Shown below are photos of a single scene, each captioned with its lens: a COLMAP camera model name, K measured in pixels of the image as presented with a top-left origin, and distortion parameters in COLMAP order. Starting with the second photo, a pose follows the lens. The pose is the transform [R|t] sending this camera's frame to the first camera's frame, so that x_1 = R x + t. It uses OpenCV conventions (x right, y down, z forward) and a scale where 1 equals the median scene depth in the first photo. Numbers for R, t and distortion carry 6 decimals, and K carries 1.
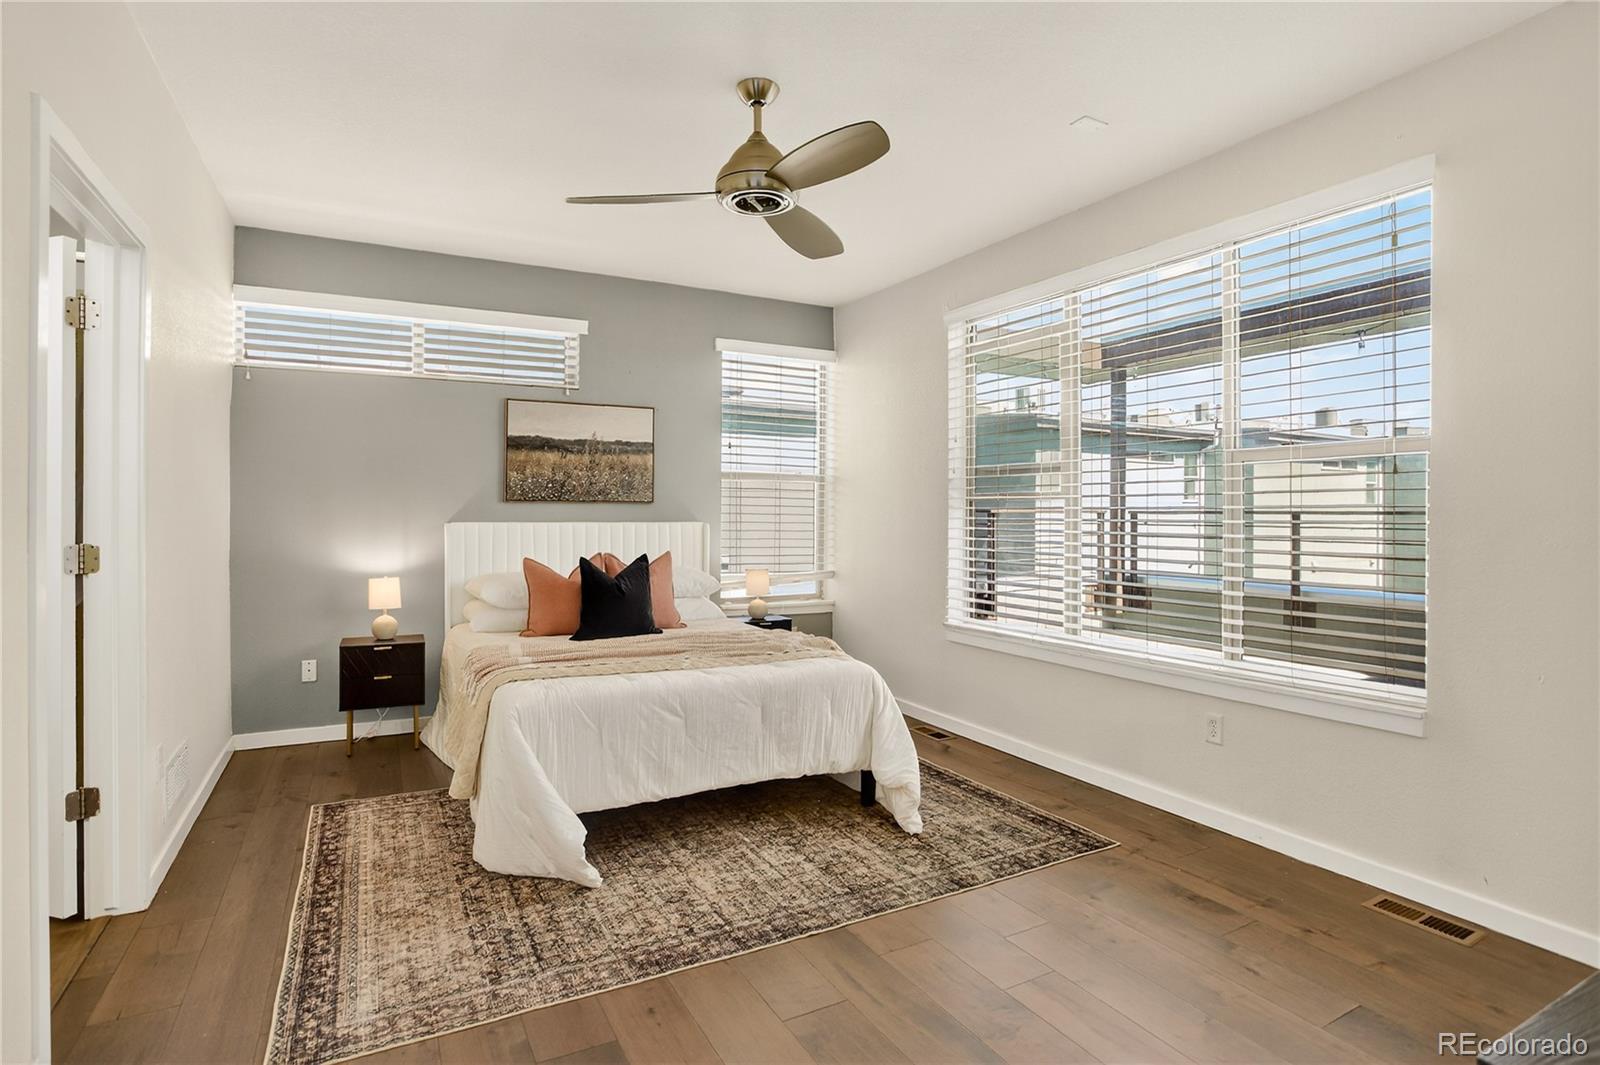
lens RADIAL K [[804.2, 0, 800.9], [0, 804.2, 522.1], [0, 0, 1]] dist [-0.045491, 0.010852]
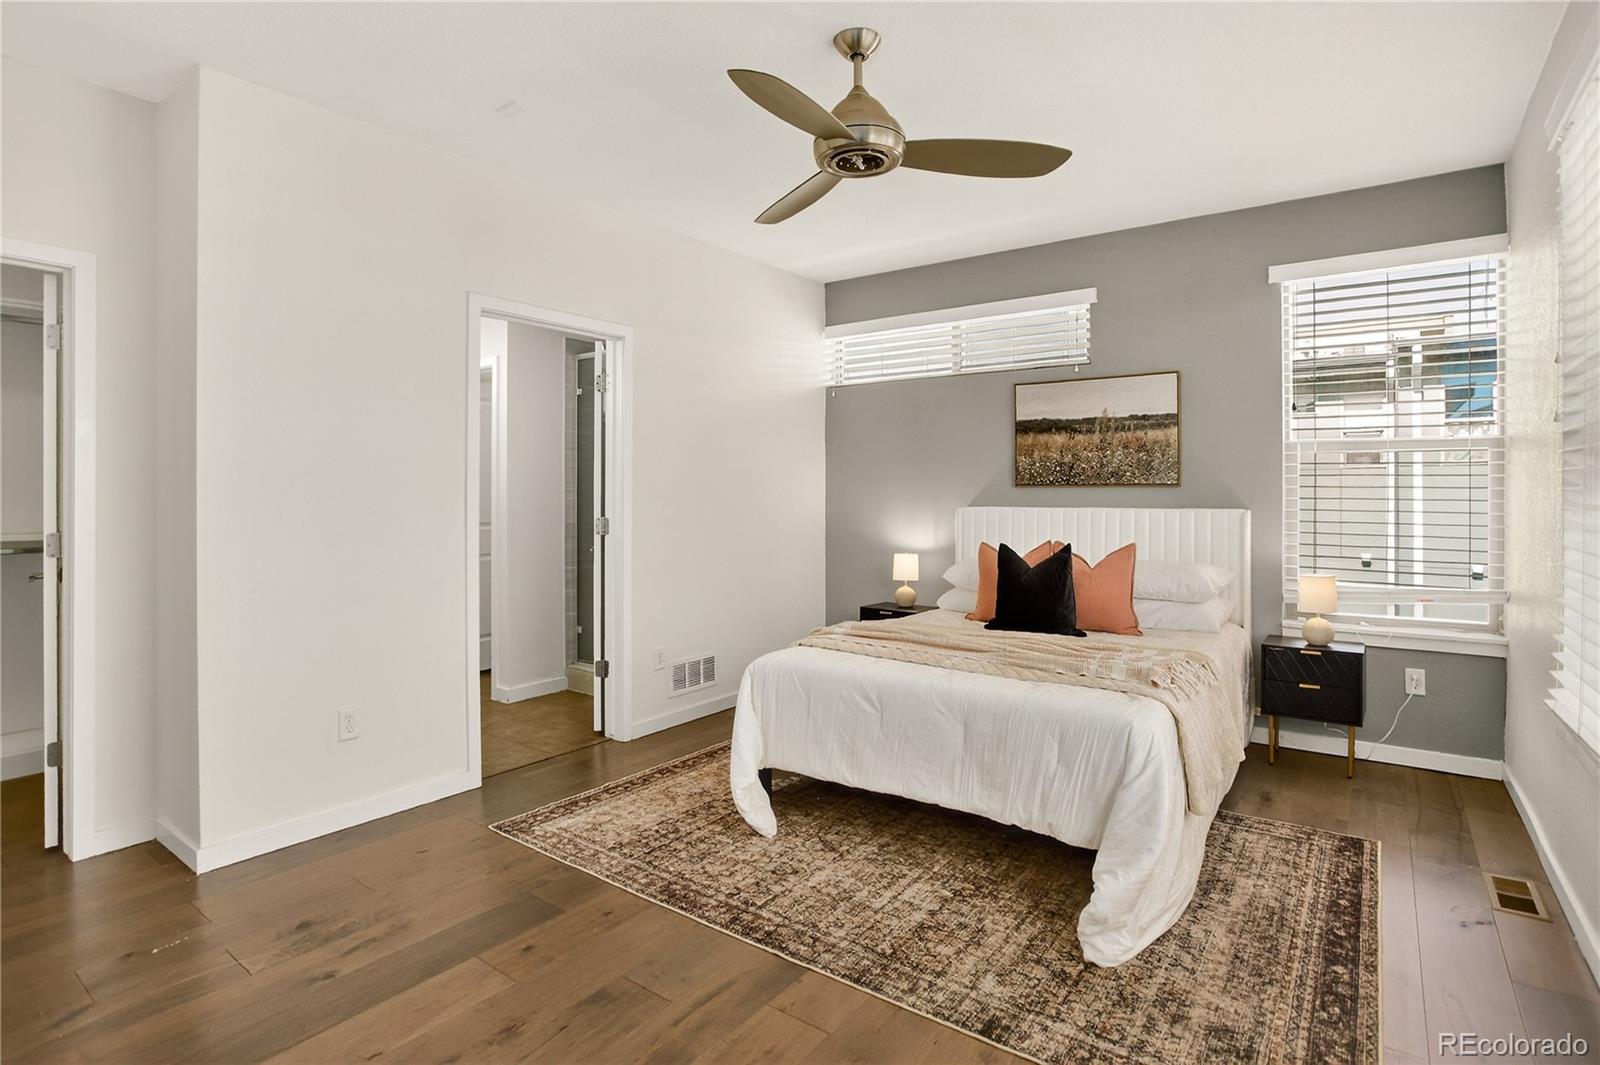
lens RADIAL K [[804.2, 0, 768.6], [0, 804.2, 492.9], [0, 0, 1]] dist [-0.045491, 0.010852]
pose [[0.416273, -0.006161, -0.909219, 0.645539], [-0.008944, 0.999901, -0.010870, -0.005862], [0.909196, 0.012657, 0.416177, 0.455471]]
